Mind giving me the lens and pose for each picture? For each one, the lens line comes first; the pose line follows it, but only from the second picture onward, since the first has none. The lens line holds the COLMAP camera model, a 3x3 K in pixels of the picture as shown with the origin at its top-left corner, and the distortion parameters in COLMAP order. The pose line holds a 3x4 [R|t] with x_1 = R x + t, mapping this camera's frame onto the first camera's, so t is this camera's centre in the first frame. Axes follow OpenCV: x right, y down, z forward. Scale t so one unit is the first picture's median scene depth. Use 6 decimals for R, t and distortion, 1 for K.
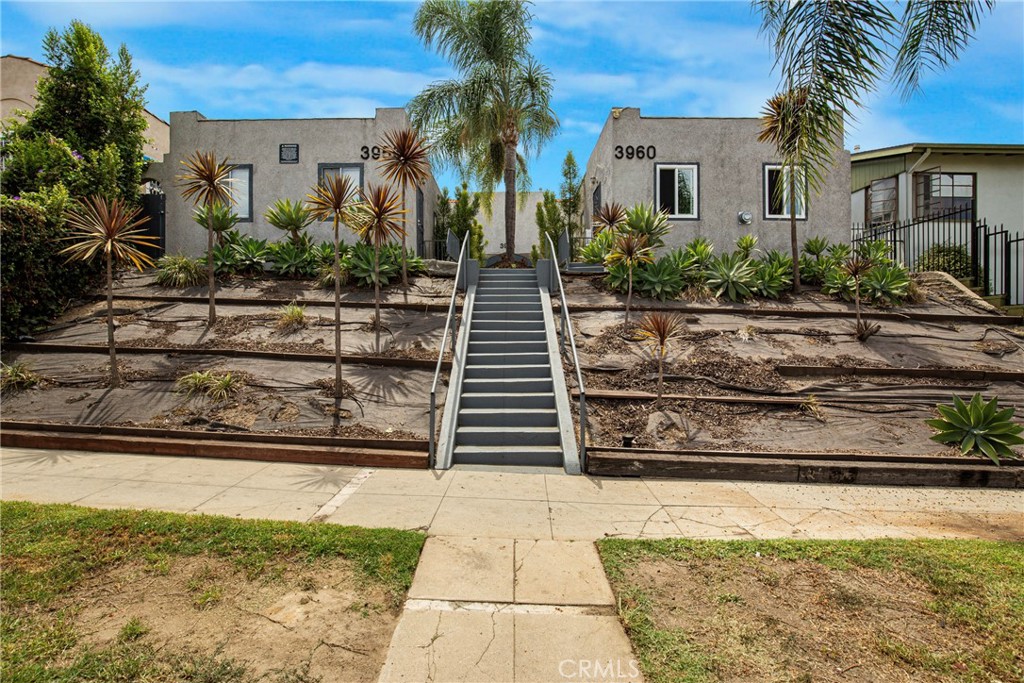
lens RADIAL K [[467.4, 0, 515.2], [0, 467.4, 344.5], [0, 0, 1]] dist [-0.034391, 0.005625]
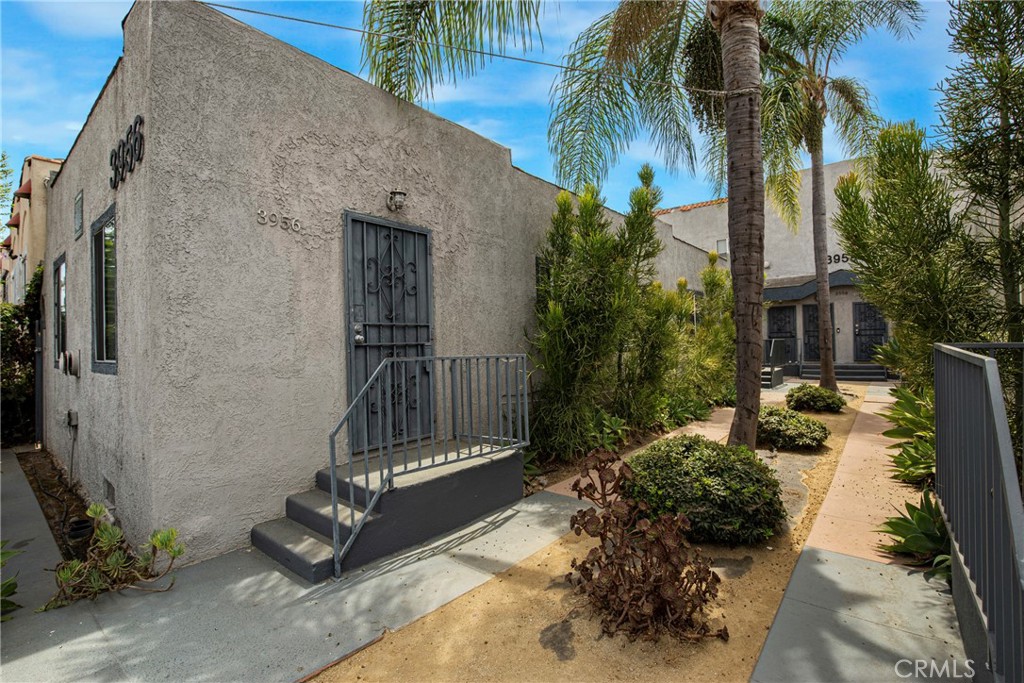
lens RADIAL K [[467.4, 0, 517.3], [0, 467.4, 343.7], [0, 0, 1]] dist [-0.034391, 0.005625]
pose [[0.766663, -0.015414, -0.641864, 0.124938], [0.007464, 0.999858, -0.015096, -0.346939], [0.642006, 0.006782, 0.766670, 1.133674]]
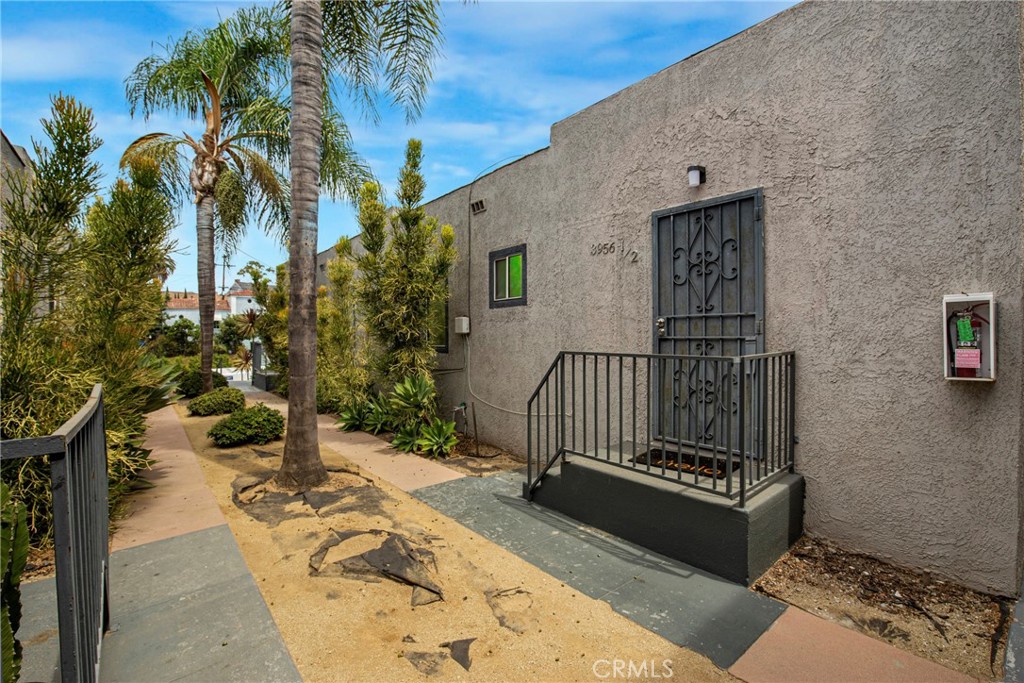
lens RADIAL K [[467.4, 0, 514.5], [0, 467.4, 338.1], [0, 0, 1]] dist [-0.034391, 0.005625]
pose [[-0.778376, 0.008119, -0.627746, 0.125256], [-0.007218, 0.999735, 0.021880, -0.363826], [0.627757, 0.021562, -0.778110, 1.668520]]
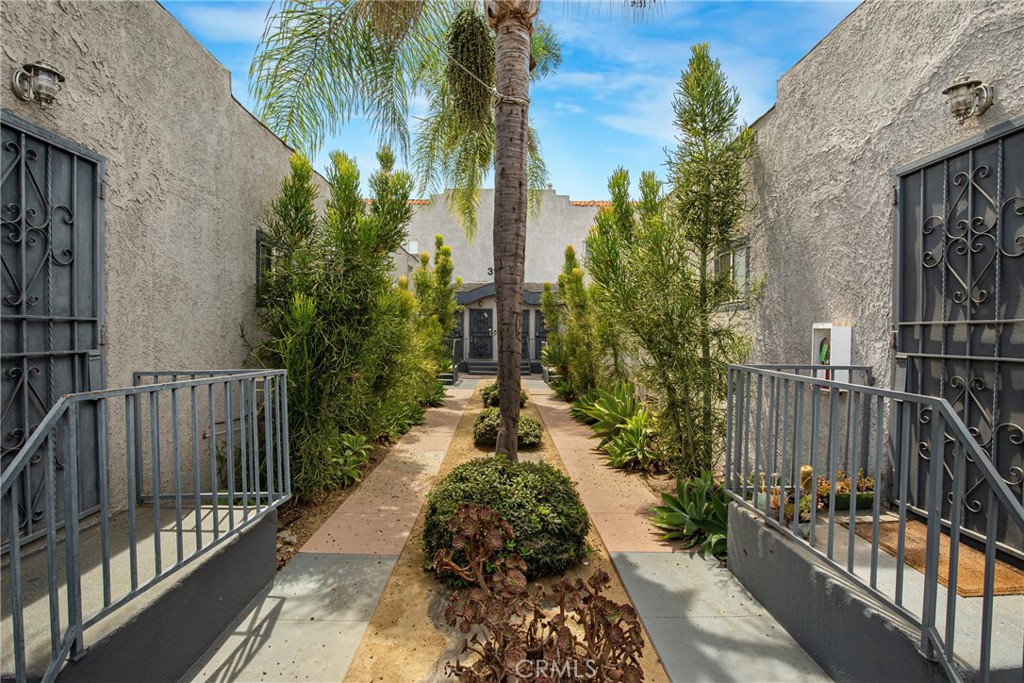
lens RADIAL K [[467.4, 0, 509.9], [0, 467.4, 342.6], [0, 0, 1]] dist [-0.034391, 0.005625]
pose [[0.999924, 0.007758, 0.009595, -0.022640], [-0.007723, 0.999963, -0.003712, -0.363021], [-0.009623, 0.003638, 0.999947, 1.172810]]
